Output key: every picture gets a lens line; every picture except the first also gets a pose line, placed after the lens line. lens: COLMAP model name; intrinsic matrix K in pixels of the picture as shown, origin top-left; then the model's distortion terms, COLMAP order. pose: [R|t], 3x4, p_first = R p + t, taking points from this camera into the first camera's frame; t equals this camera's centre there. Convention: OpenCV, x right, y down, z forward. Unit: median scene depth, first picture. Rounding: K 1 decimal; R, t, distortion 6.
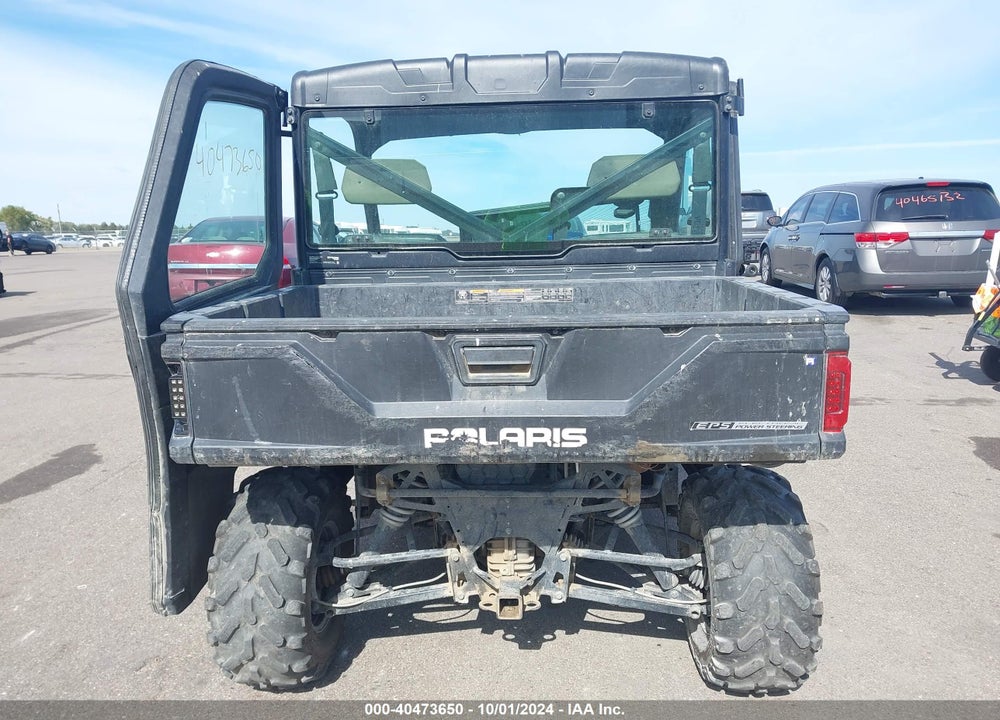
lens RADIAL K [[790.8, 0, 503.7], [0, 790.8, 360.0], [0, 0, 1]] dist [0.021069, -0.035114]
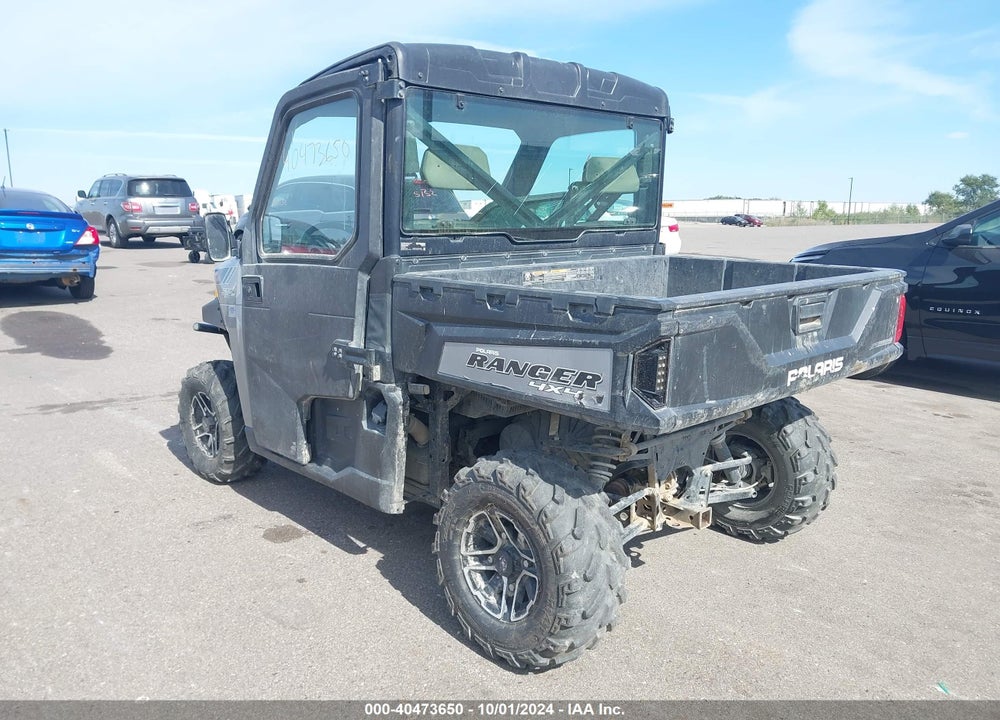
lens RADIAL K [[790.8, 0, 500.4], [0, 790.8, 364.5], [0, 0, 1]] dist [0.021069, -0.035114]
pose [[0.699004, -0.116851, 0.705506, -0.861743], [0.102103, 0.992760, 0.063265, -0.035244], [-0.707791, 0.027812, 0.705874, 0.265112]]
